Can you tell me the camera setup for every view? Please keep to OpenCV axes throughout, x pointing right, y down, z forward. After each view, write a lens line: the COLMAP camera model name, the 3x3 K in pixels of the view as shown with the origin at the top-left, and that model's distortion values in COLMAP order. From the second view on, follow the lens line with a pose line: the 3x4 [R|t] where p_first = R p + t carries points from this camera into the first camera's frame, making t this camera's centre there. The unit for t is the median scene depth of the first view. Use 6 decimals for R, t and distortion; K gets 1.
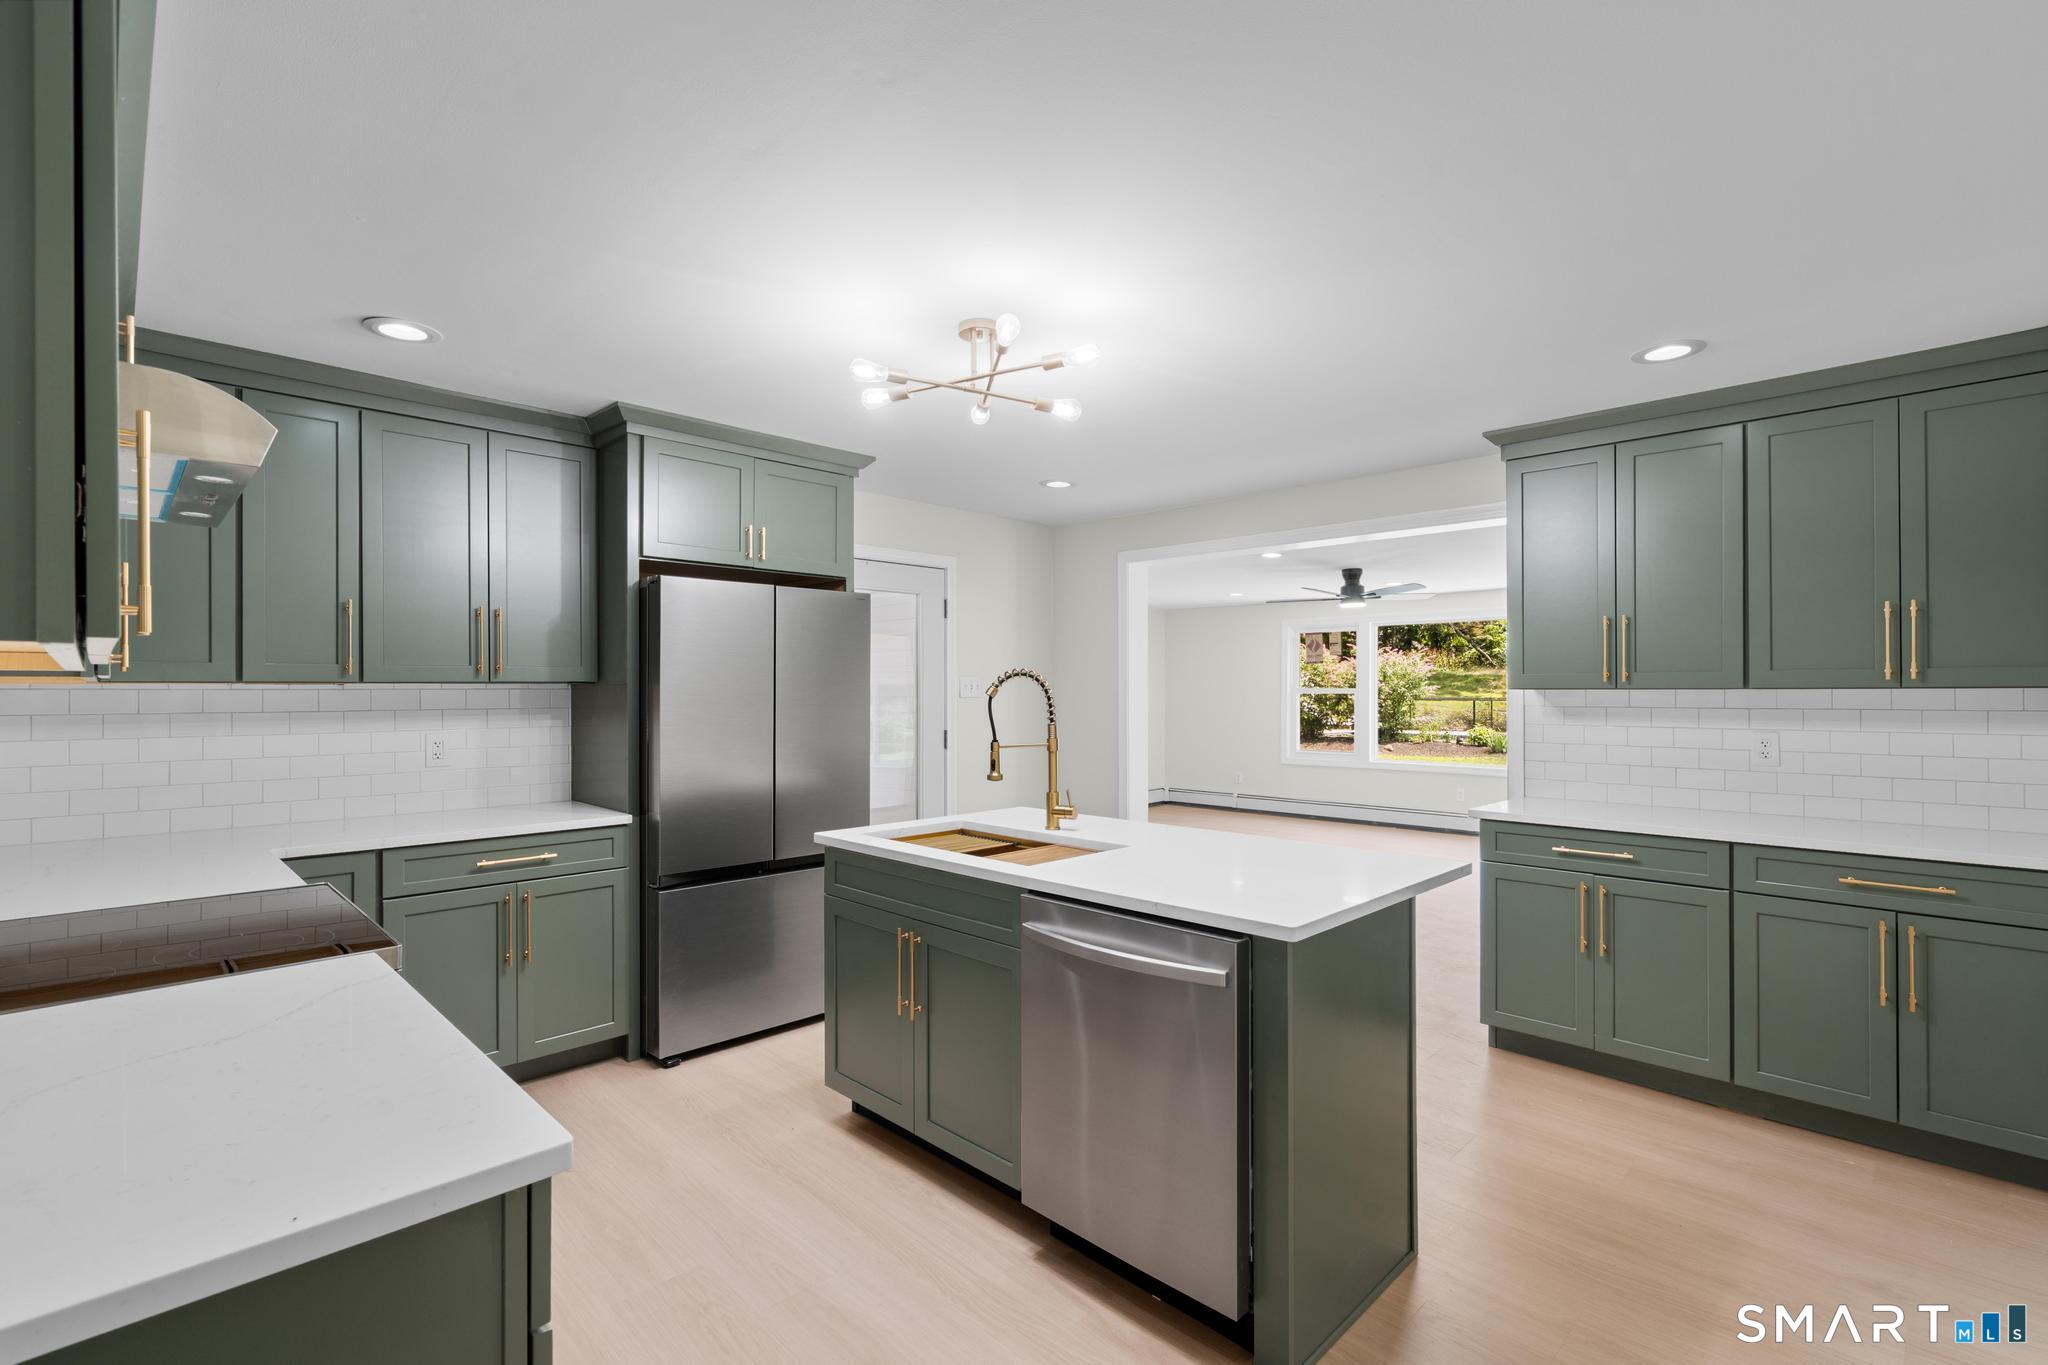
lens RADIAL K [[915.6, 0, 1022.5], [0, 915.6, 689.2], [0, 0, 1]] dist [-0.011883, 0.000235]
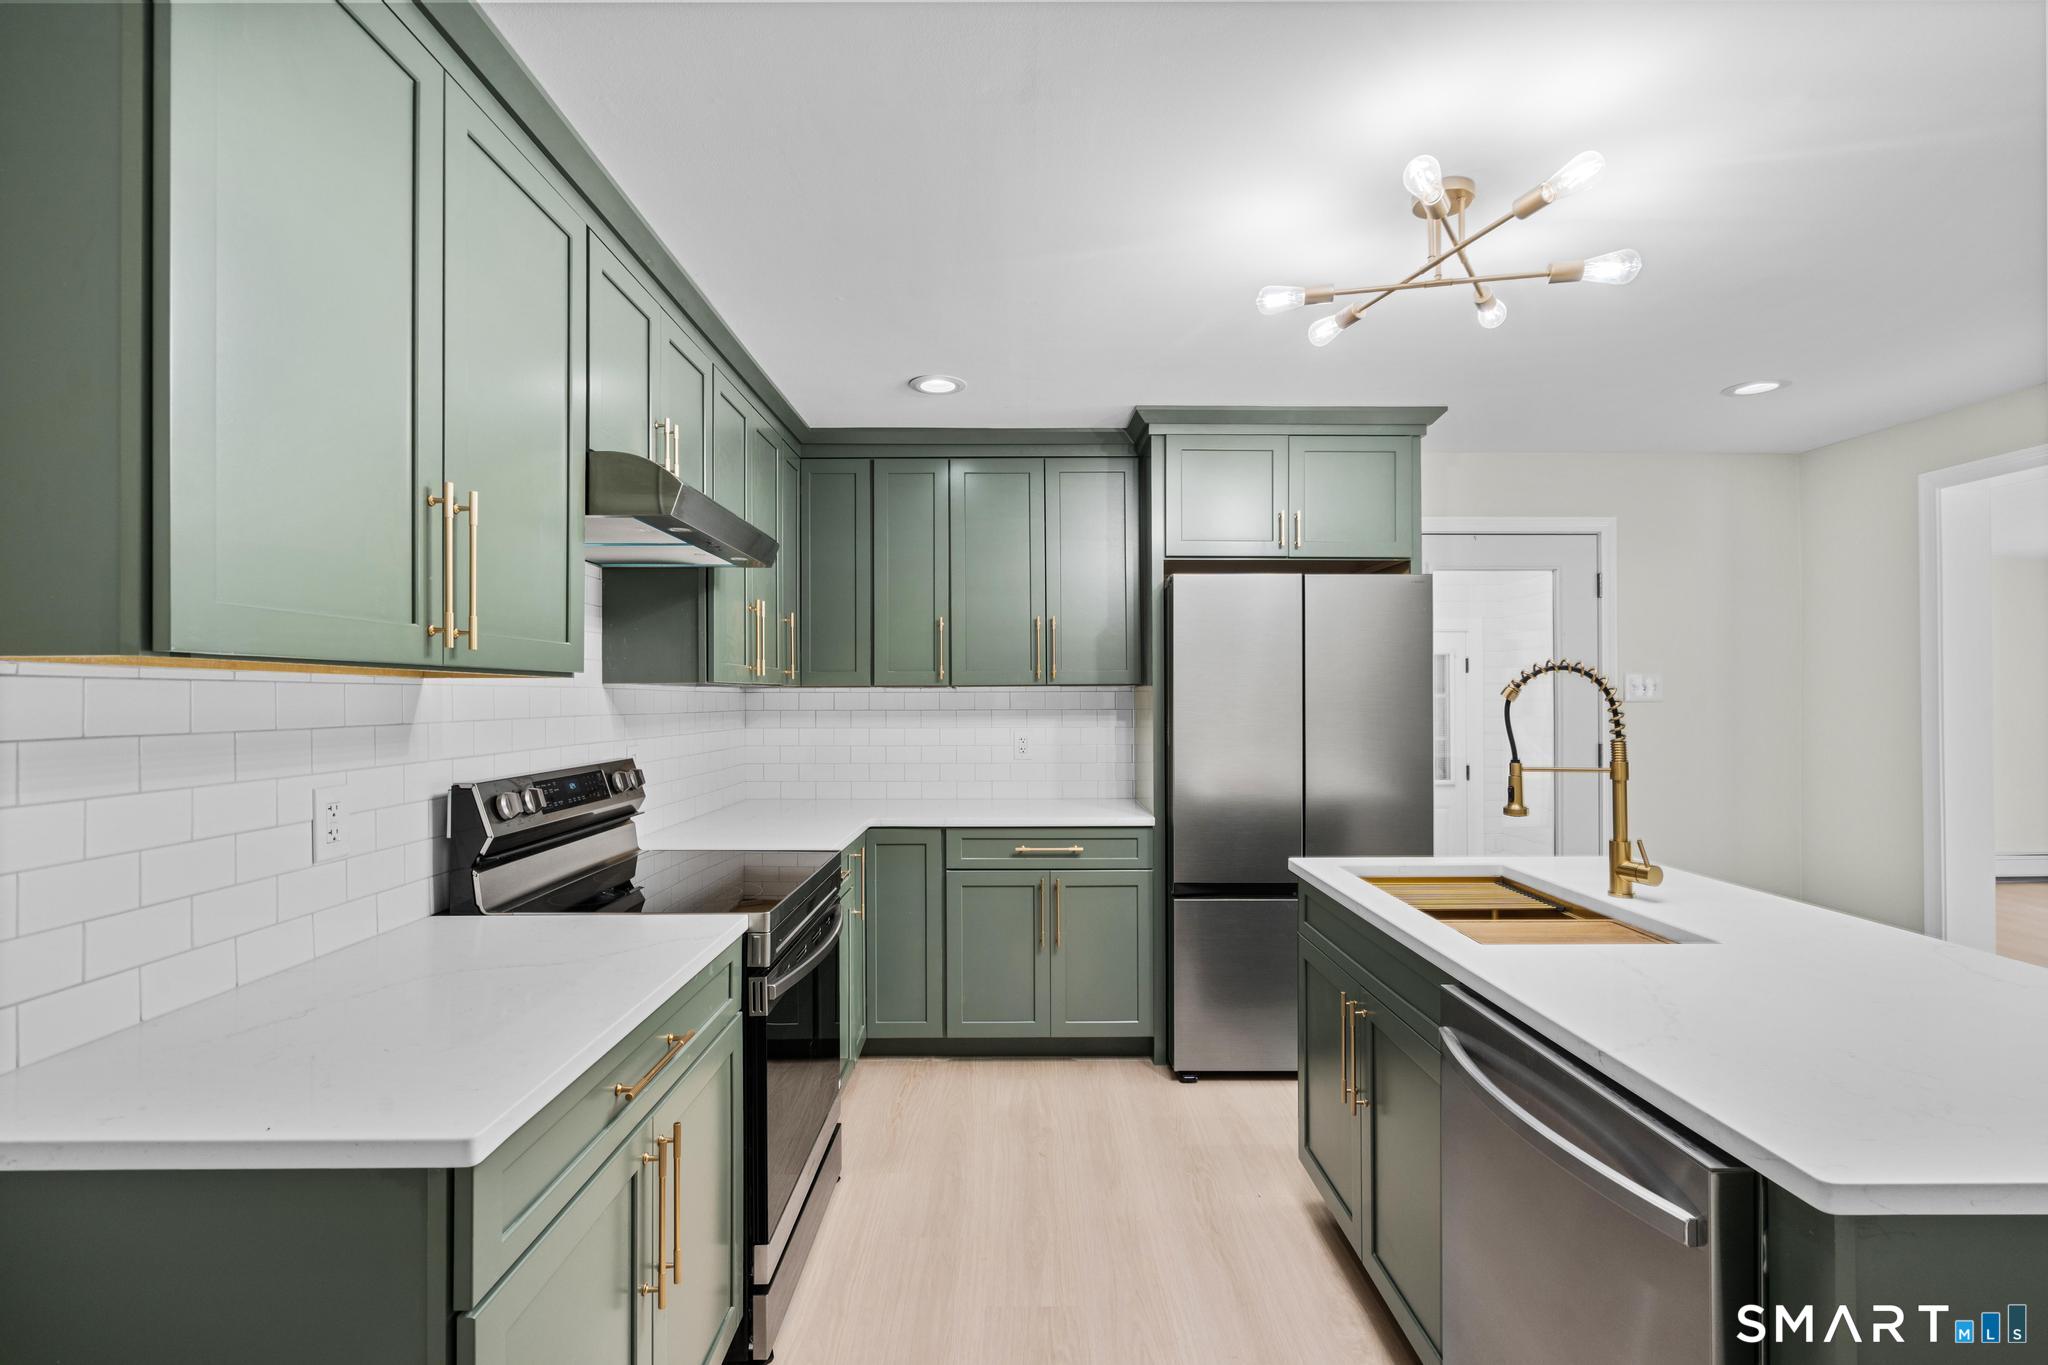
lens RADIAL K [[915.4, 0, 1024.3], [0, 915.4, 689.4], [0, 0, 1]] dist [-0.002891, 0.000690]
pose [[0.714691, -0.004965, -0.699423, 0.184516], [0.002507, 0.999987, -0.004537, 0.002515], [0.699436, 0.001489, 0.714693, 0.201893]]
